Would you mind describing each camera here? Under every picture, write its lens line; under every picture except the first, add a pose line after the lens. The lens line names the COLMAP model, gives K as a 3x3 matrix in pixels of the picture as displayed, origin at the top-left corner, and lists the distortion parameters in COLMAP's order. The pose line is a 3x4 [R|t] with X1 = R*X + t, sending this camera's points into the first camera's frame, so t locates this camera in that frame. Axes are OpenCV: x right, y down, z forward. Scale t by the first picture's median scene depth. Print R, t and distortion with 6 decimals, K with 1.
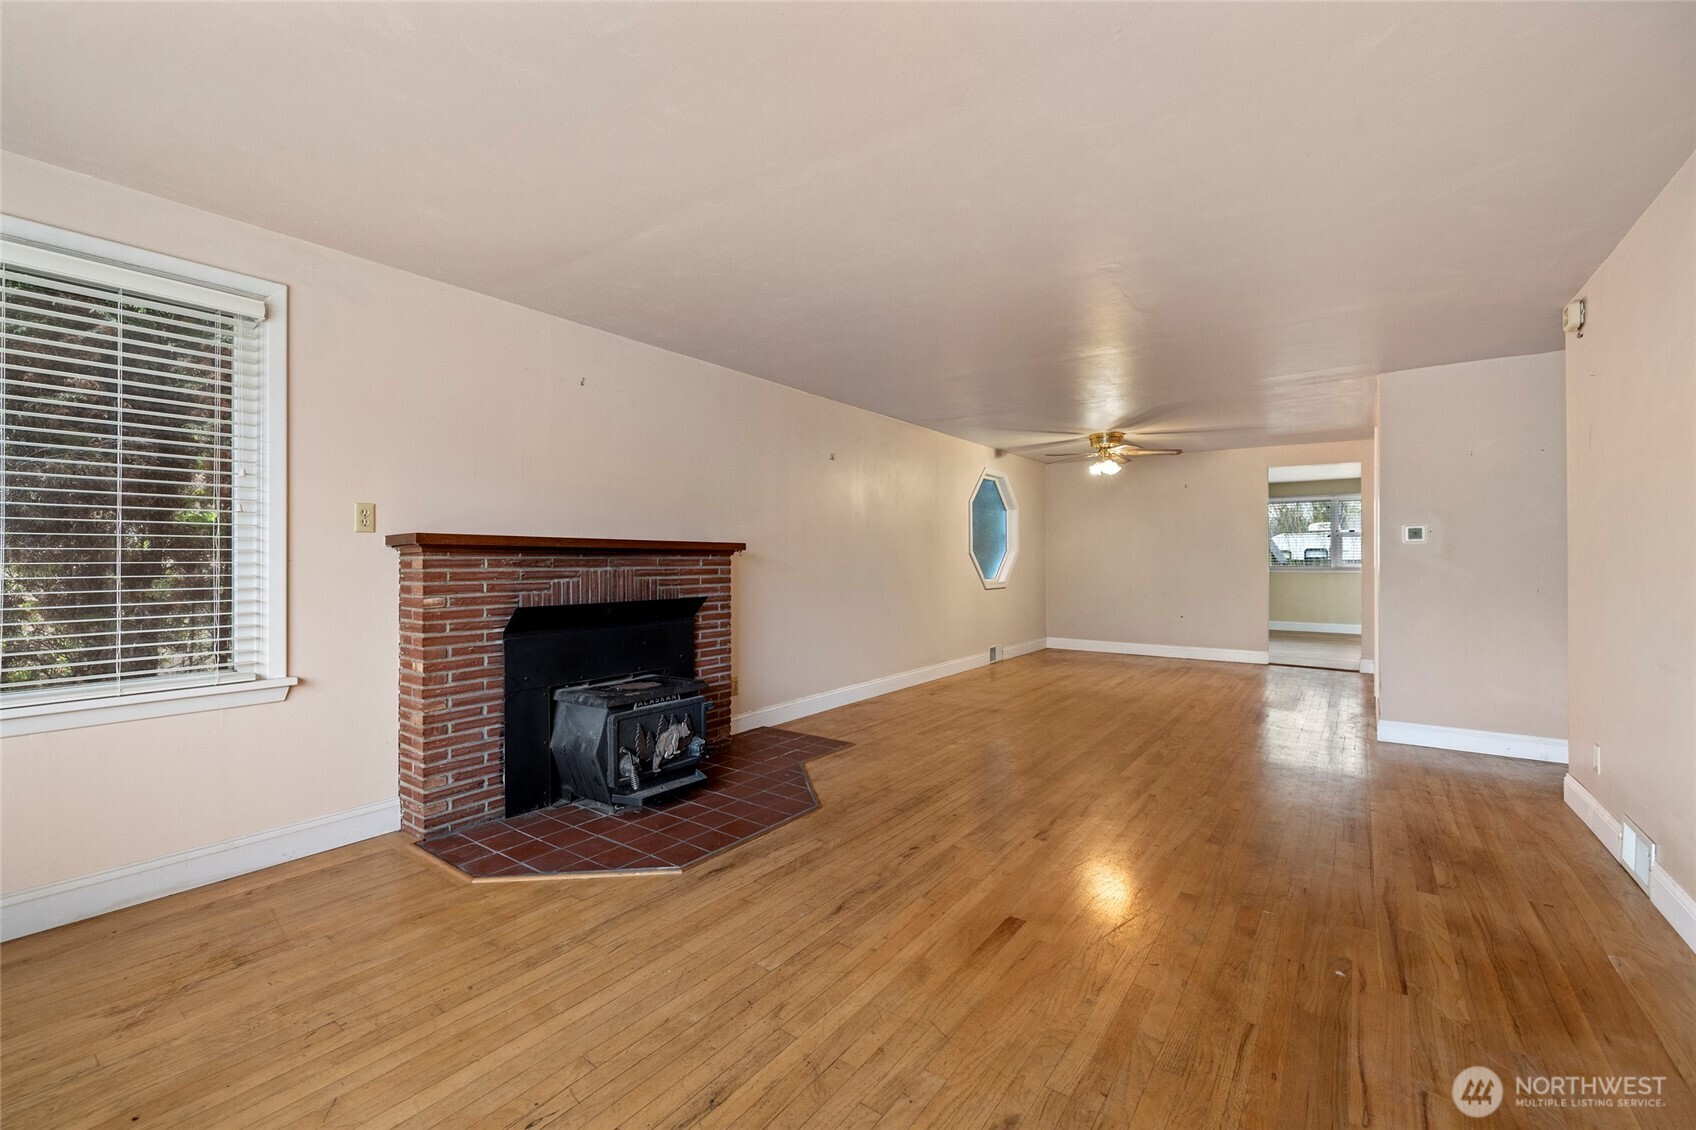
lens RADIAL K [[717.8, 0, 848.0], [0, 717.8, 565.0], [0, 0, 1]] dist [0.000338, 0.000024]
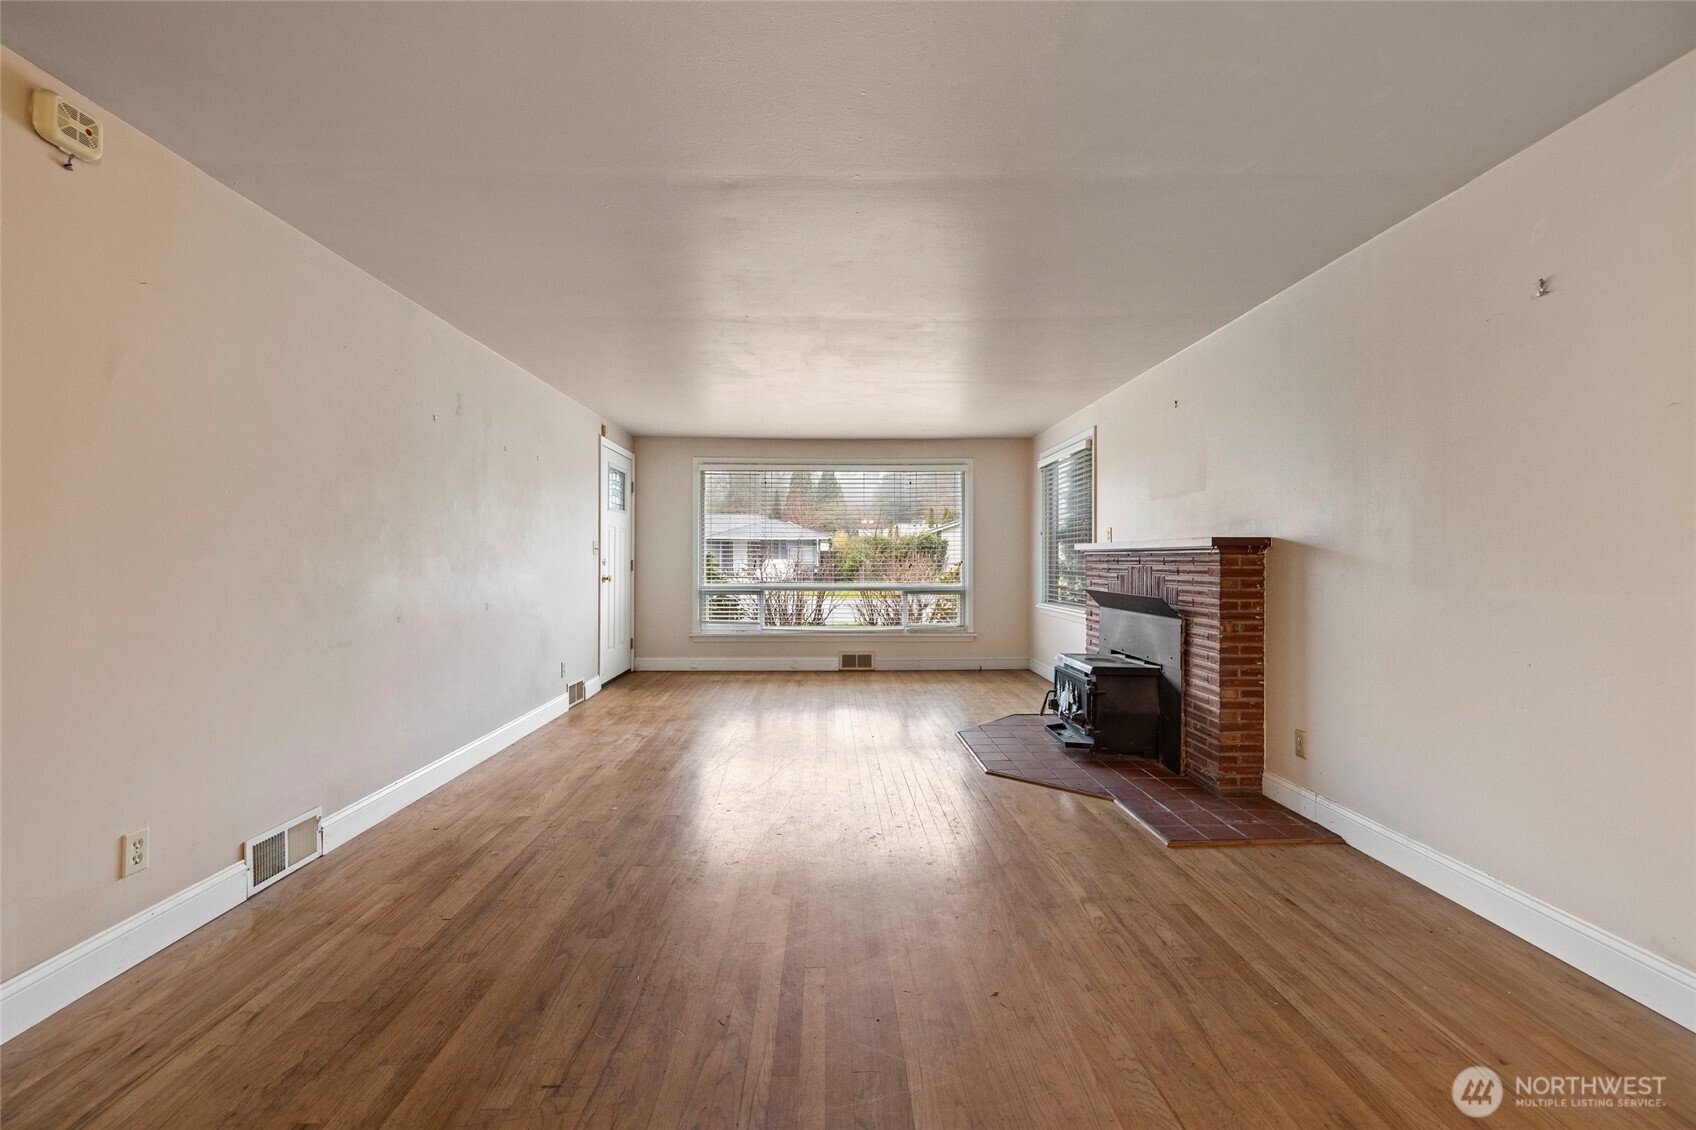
lens RADIAL K [[717.8, 0, 848.0], [0, 717.8, 565.0], [0, 0, 1]] dist [0.000338, 0.000024]
pose [[-0.796582, 0.001137, -0.604530, 0.367655], [-0.002393, 0.999984, 0.005035, -0.001930], [0.604526, 0.005458, -0.796567, 0.779275]]
